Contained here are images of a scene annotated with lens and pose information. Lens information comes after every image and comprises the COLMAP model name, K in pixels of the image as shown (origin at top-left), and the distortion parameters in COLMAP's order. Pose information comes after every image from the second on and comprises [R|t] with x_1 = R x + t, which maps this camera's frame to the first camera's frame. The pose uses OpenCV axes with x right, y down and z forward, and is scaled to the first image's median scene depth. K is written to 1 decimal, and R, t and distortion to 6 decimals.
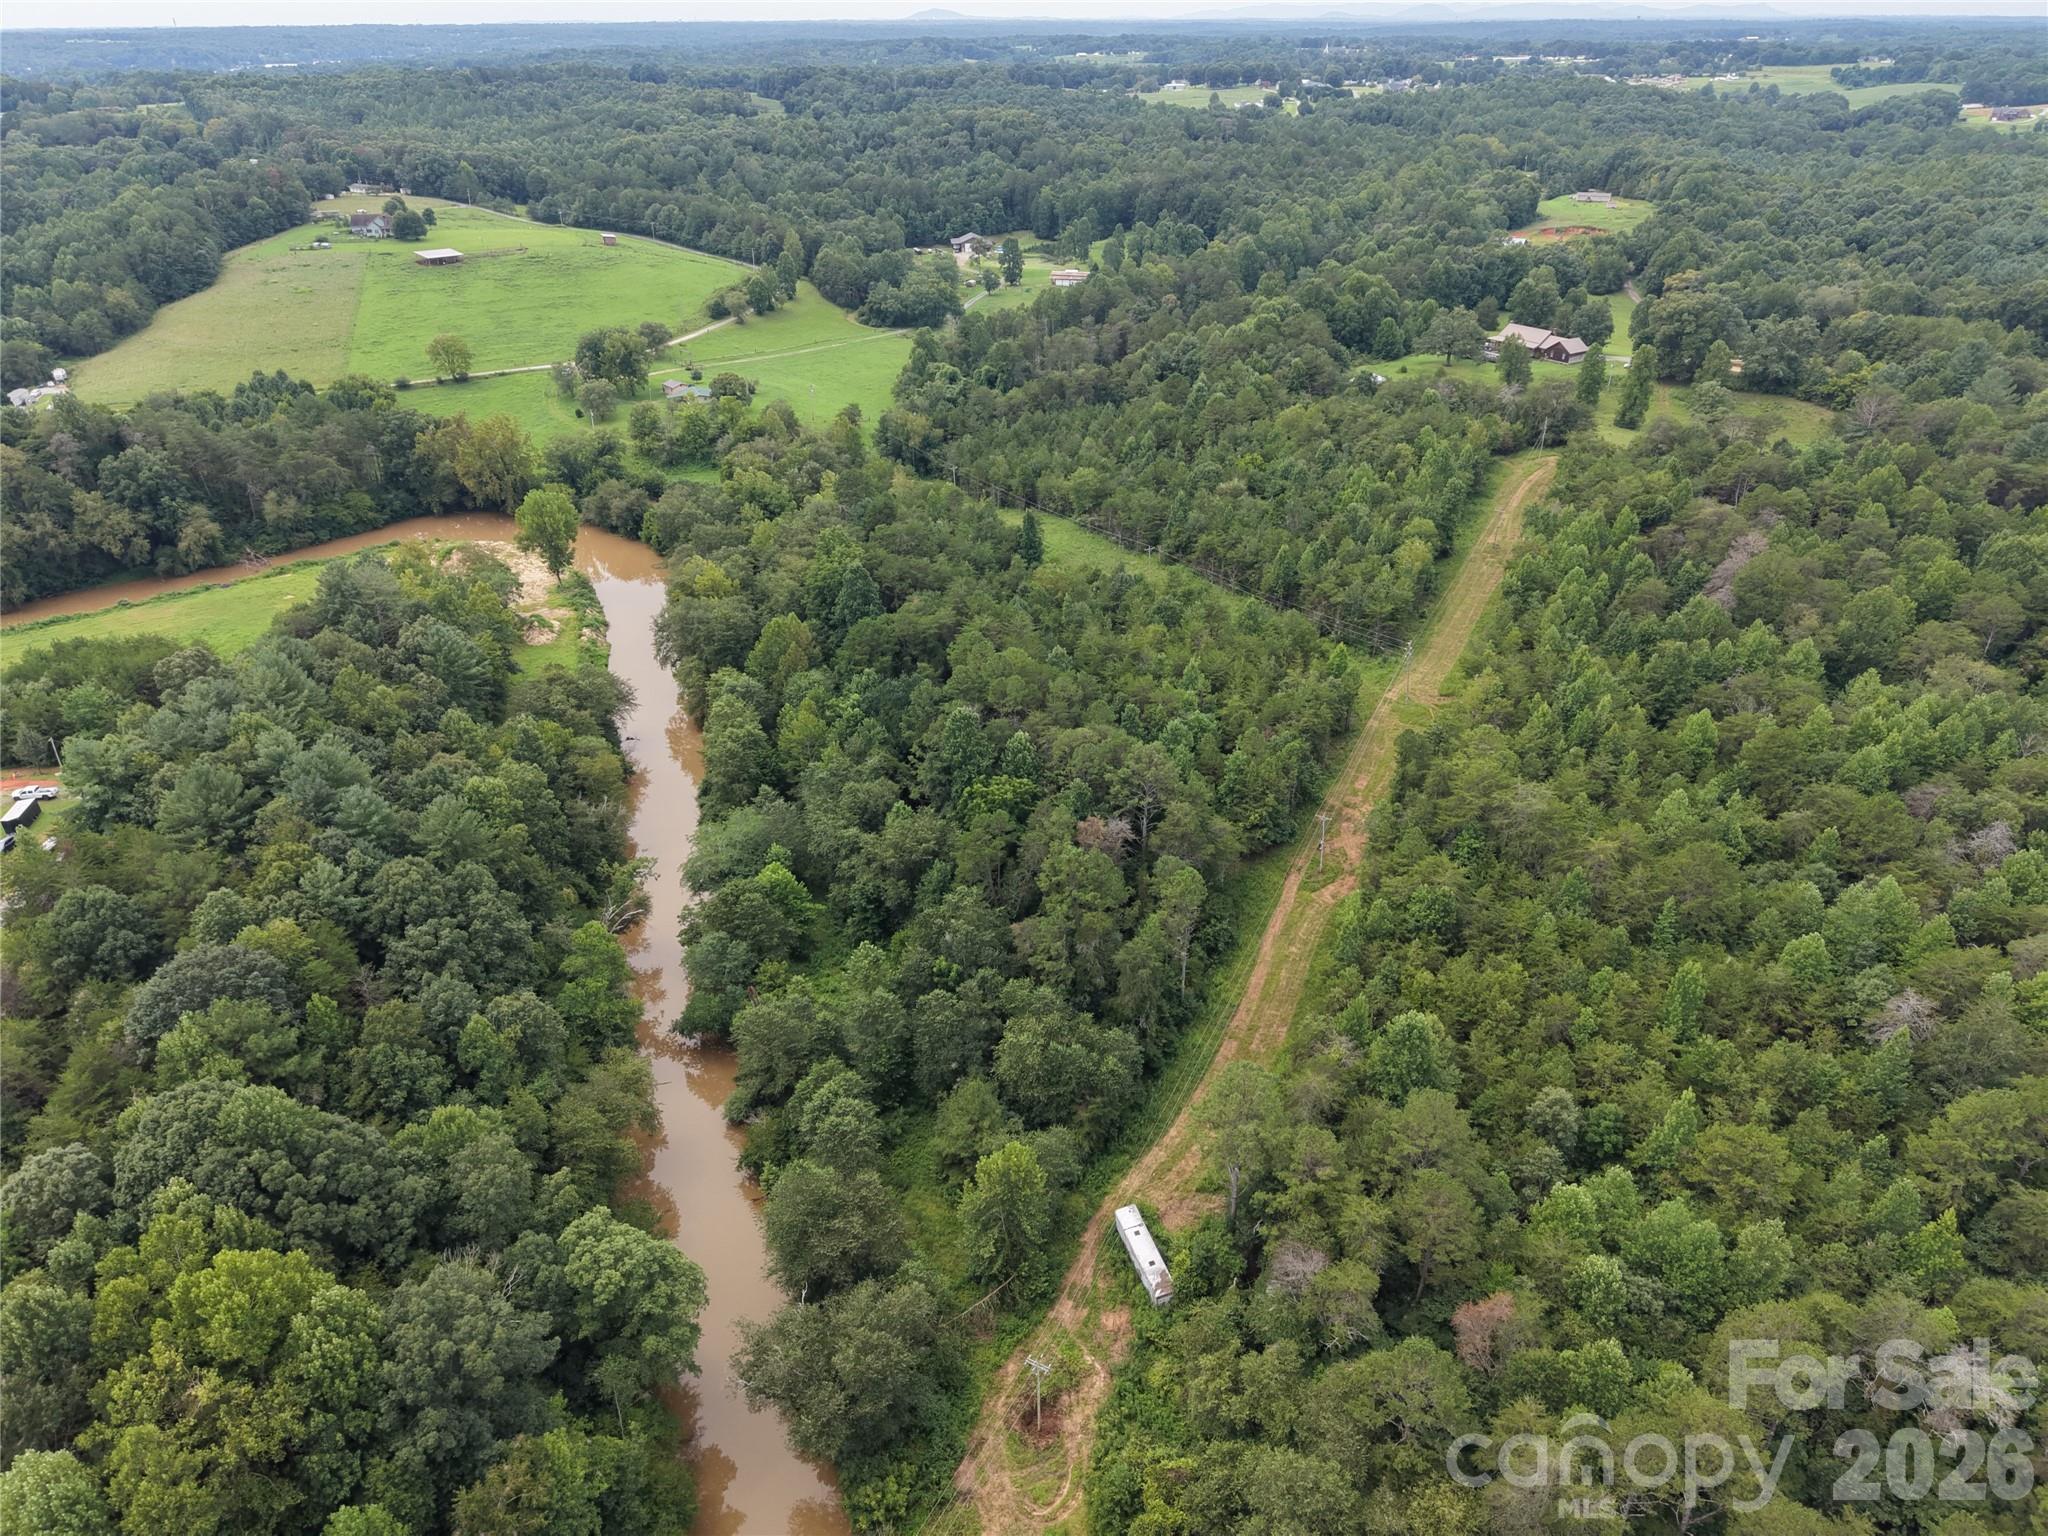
lens RADIAL K [[1370.0, 0, 1024.0], [0, 1370.0, 768.0], [0, 0, 1]] dist [0.028399, -0.026171]
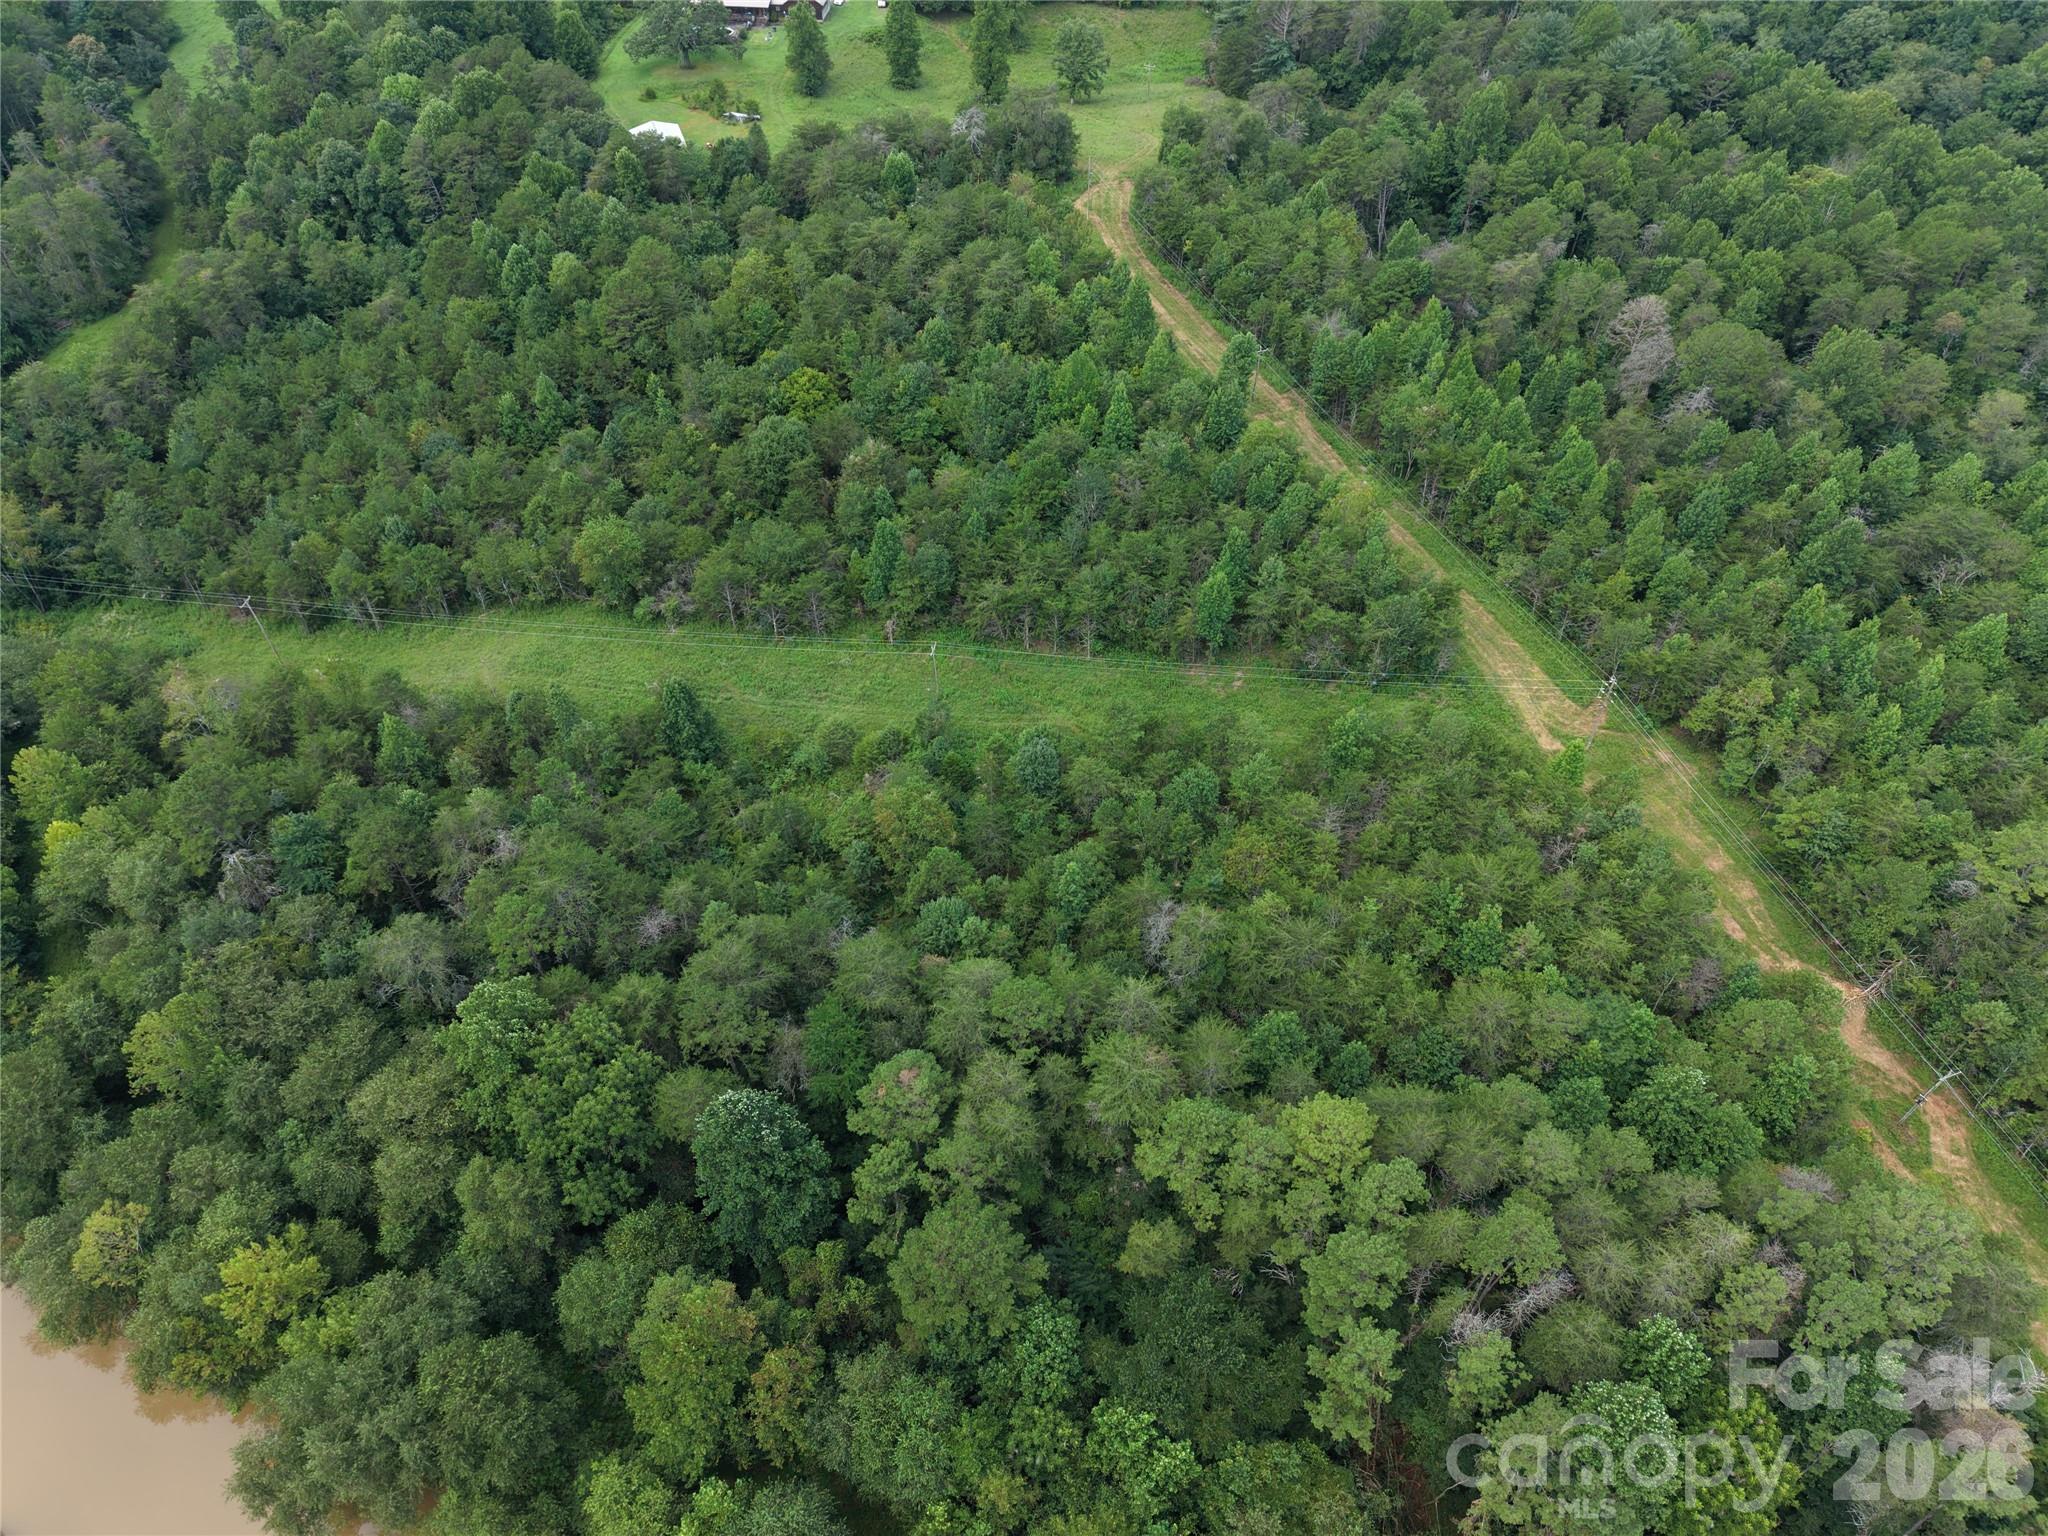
lens RADIAL K [[1343.3, 0, 1025.2], [0, 1343.3, 758.9], [0, 0, 1]] dist [0.064675, -0.069432]
pose [[0.637434, -0.546796, 0.542855, -0.147512], [0.368448, 0.835086, 0.408507, -0.235558], [-0.676700, -0.060382, 0.733778, 0.394607]]
